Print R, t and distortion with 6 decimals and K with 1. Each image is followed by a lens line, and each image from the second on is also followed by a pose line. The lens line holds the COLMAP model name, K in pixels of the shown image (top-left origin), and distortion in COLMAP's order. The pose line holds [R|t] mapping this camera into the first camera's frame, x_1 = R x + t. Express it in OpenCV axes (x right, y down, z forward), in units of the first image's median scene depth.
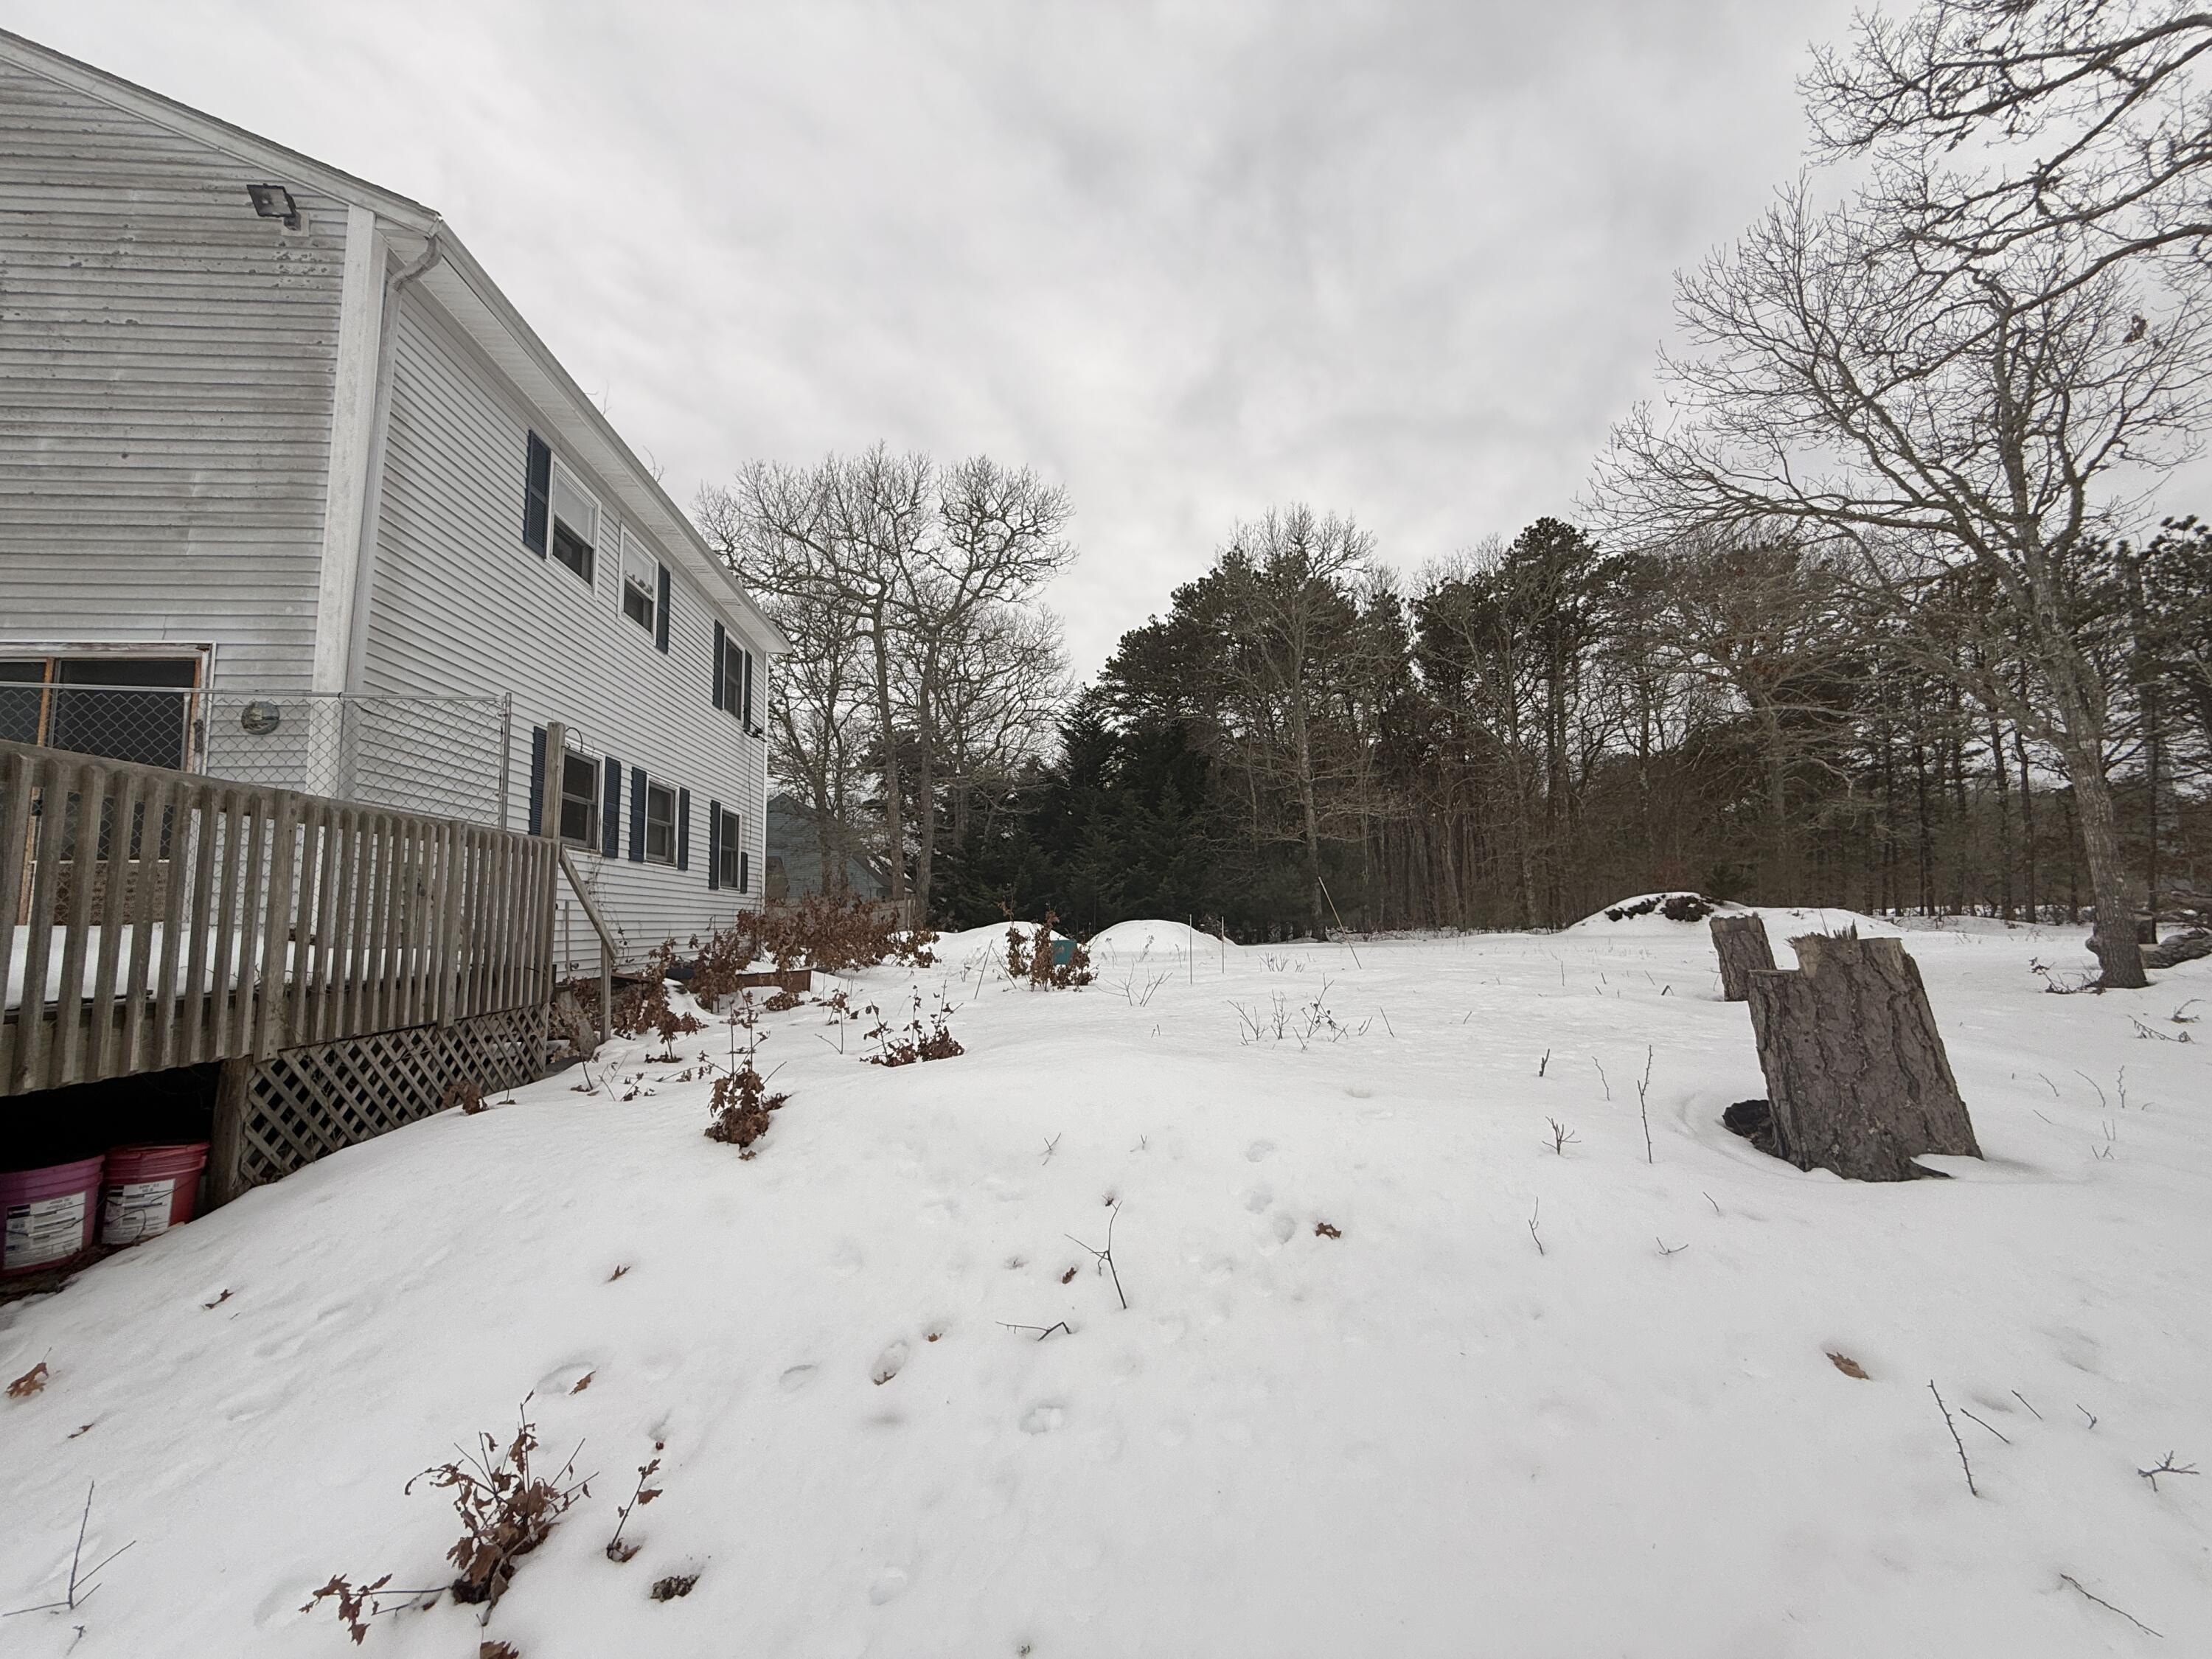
lens RADIAL K [[874.7, 0, 1091.3], [0, 874.7, 825.3], [0, 0, 1]] dist [-0.001585, 0.000351]
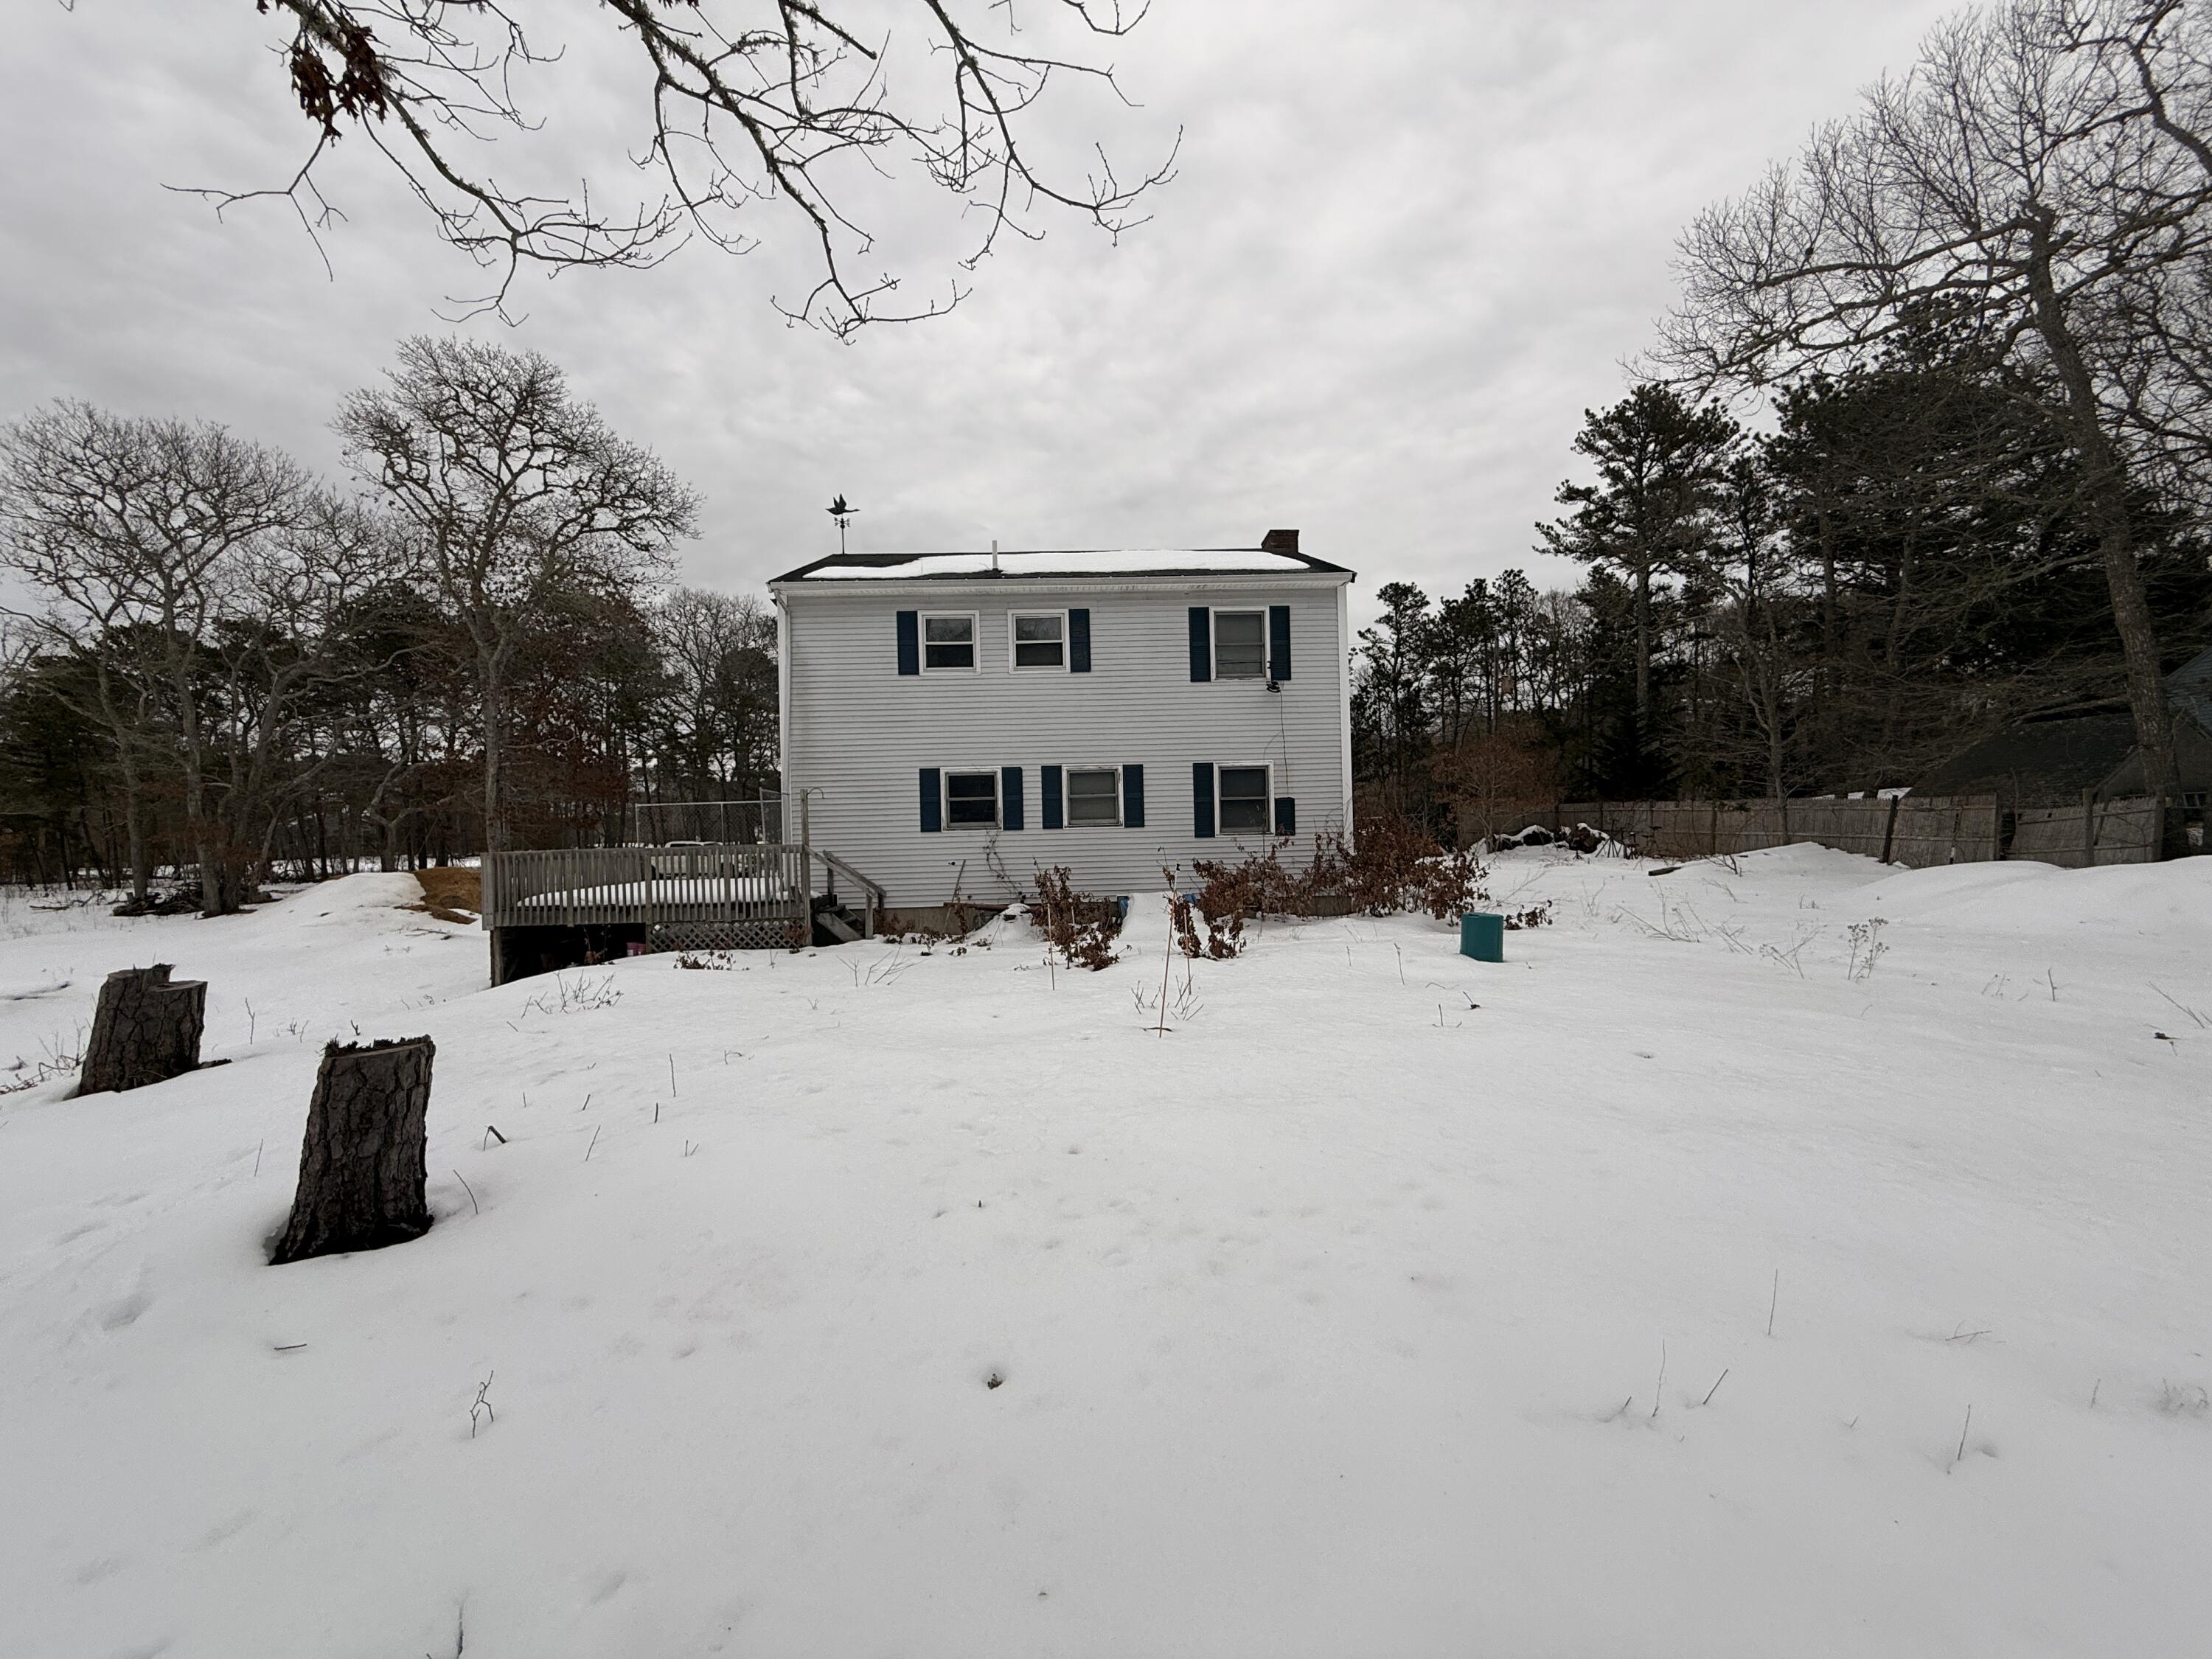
lens RADIAL K [[870.2, 0, 1101.8], [0, 870.2, 823.0], [0, 0, 1]] dist [0.000282, -0.000150]
pose [[-0.042478, 0.027523, -0.998718, 1.621592], [0.140252, 0.989886, 0.021314, 0.022923], [0.989204, -0.139167, -0.045909, 1.946988]]
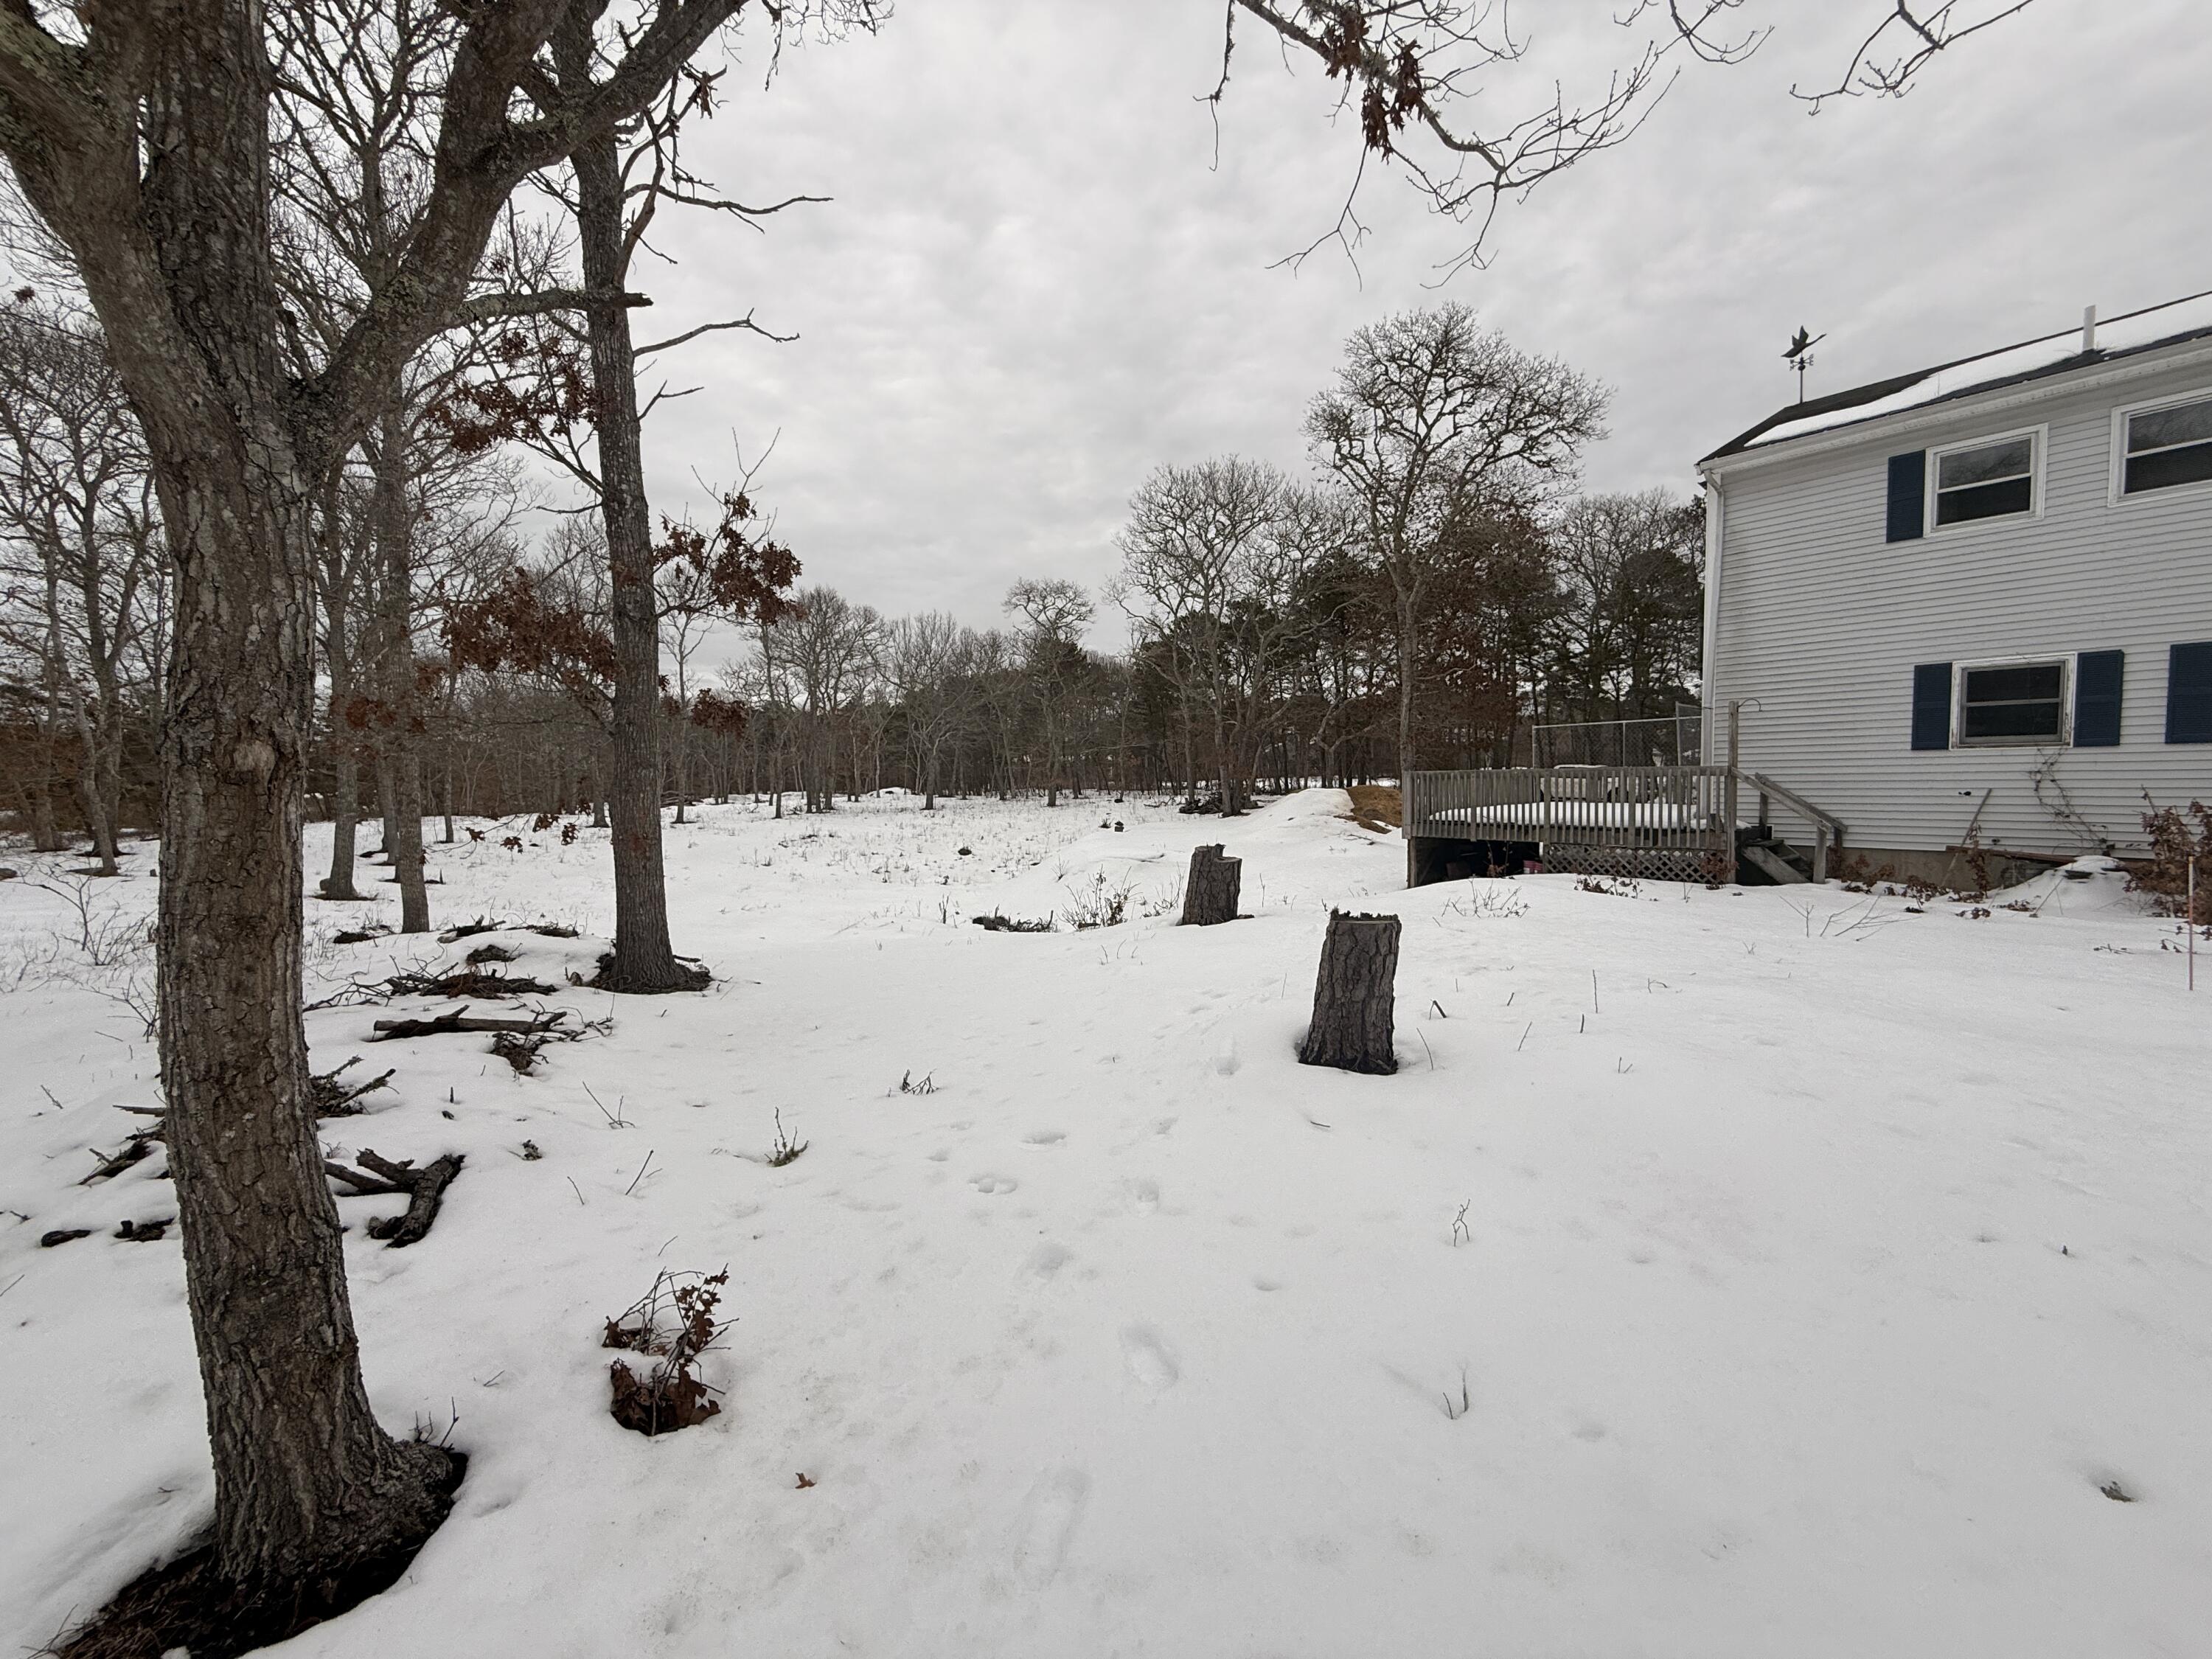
lens RADIAL K [[874.7, 0, 1091.3], [0, 874.7, 825.3], [0, 0, 1]] dist [-0.001585, 0.000351]
pose [[-0.823095, 0.080167, -0.562217, 1.690615], [0.111183, 0.993576, -0.021100, 0.033003], [0.556914, -0.079877, -0.826721, 1.874331]]
